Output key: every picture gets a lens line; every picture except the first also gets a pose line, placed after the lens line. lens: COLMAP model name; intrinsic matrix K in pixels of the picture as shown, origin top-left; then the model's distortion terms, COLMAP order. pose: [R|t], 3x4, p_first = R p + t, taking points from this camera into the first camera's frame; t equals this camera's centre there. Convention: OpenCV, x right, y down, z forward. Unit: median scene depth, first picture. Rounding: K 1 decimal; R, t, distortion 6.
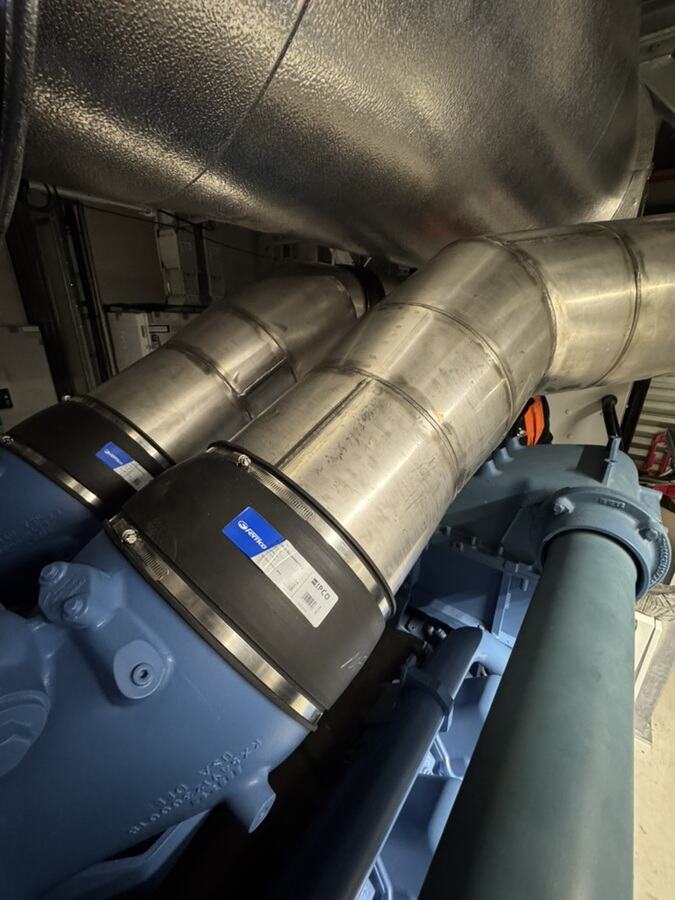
lens RADIAL K [[355.8, 0, 339.2], [0, 355.8, 449.3], [0, 0, 1]] dist [0.010543, -0.000059]
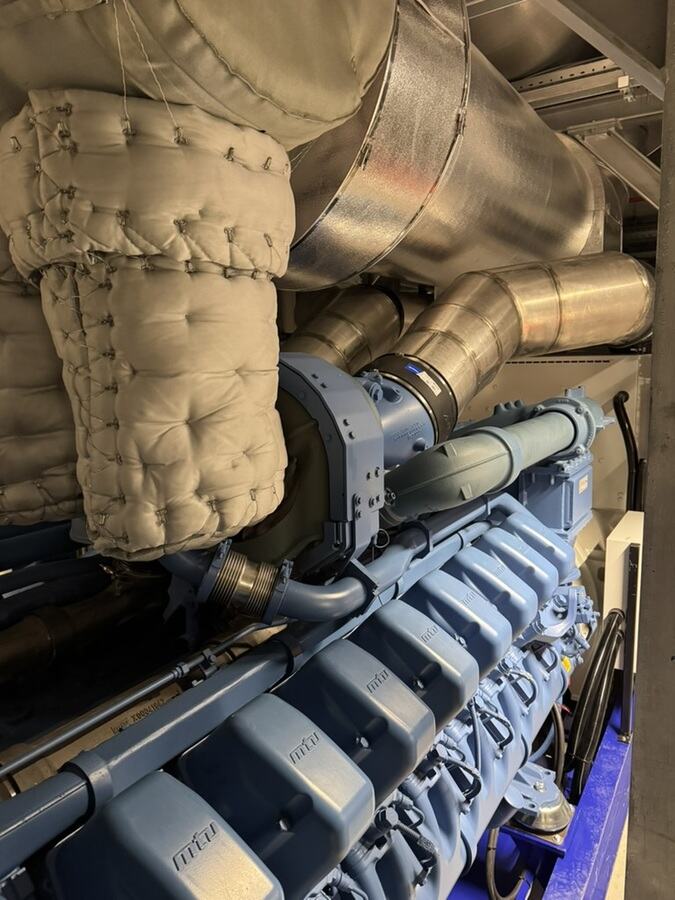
lens RADIAL K [[635.6, 0, 342.6], [0, 635.6, 449.6], [0, 0, 1]] dist [0.087581, -0.134155]
pose [[0.993489, -0.045621, 0.104398, -0.807003], [0.066887, 0.975343, -0.210313, 1.118645], [-0.092229, 0.215926, 0.972044, -2.293629]]
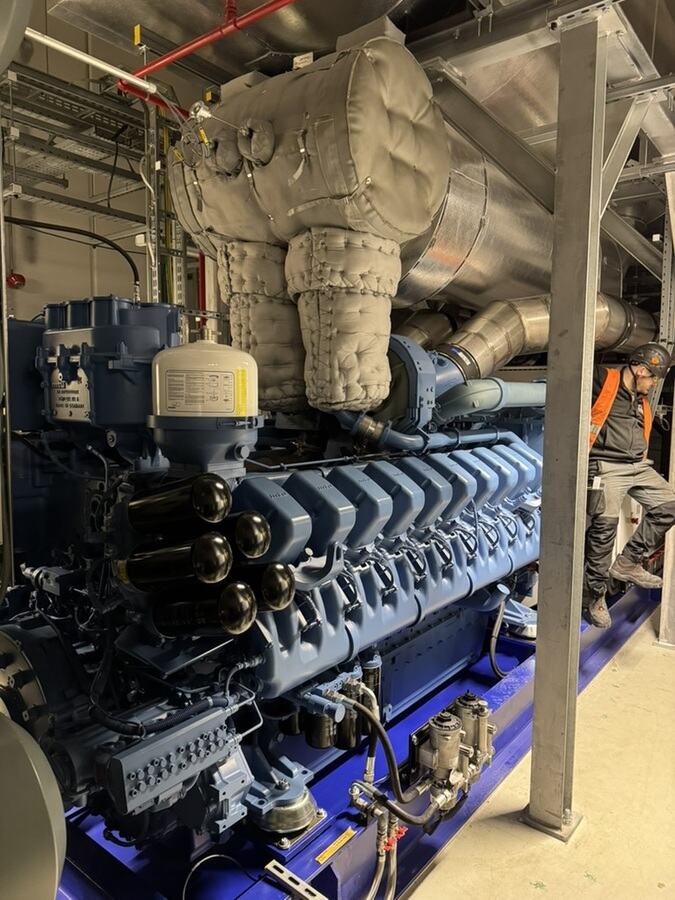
lens RADIAL K [[628.5, 0, 336.2], [0, 628.5, 452.5], [0, 0, 1]] dist [0.076569, -0.078051]
pose [[0.999998, 0.001421, -0.001414, -1.164668], [-0.001739, 0.965938, -0.258767, 2.406771], [0.000998, 0.258769, 0.965939, -4.533512]]
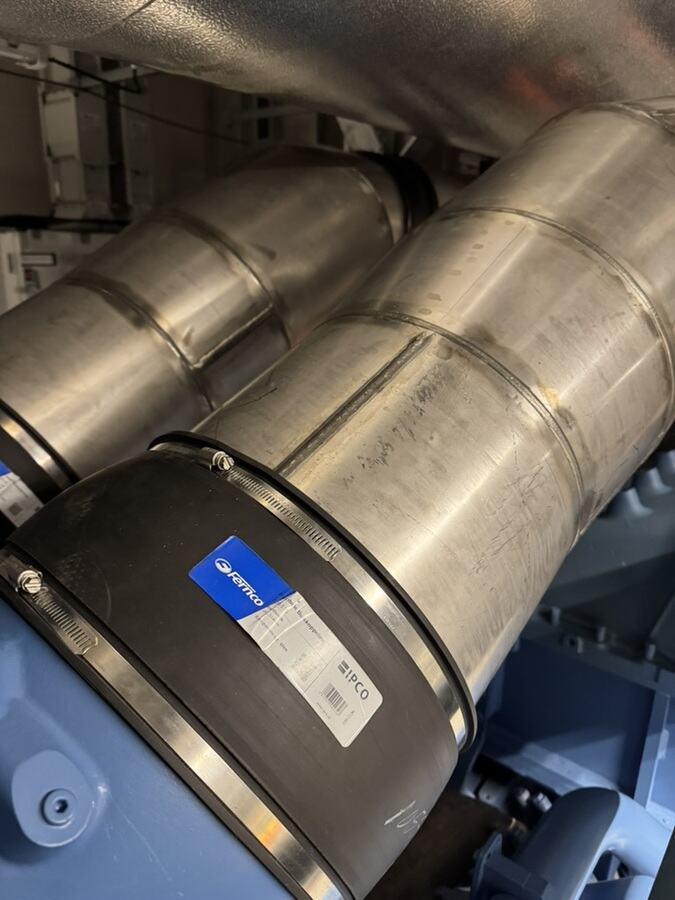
lens RADIAL K [[635.6, 0, 342.6], [0, 635.6, 449.6], [0, 0, 1]] dist [0.087581, -0.134155]
pose [[0.999863, 0.014963, -0.007124, -0.037277], [-0.015293, 0.998691, -0.048801, 0.037833], [0.006385, 0.048903, 0.998783, -0.031607]]
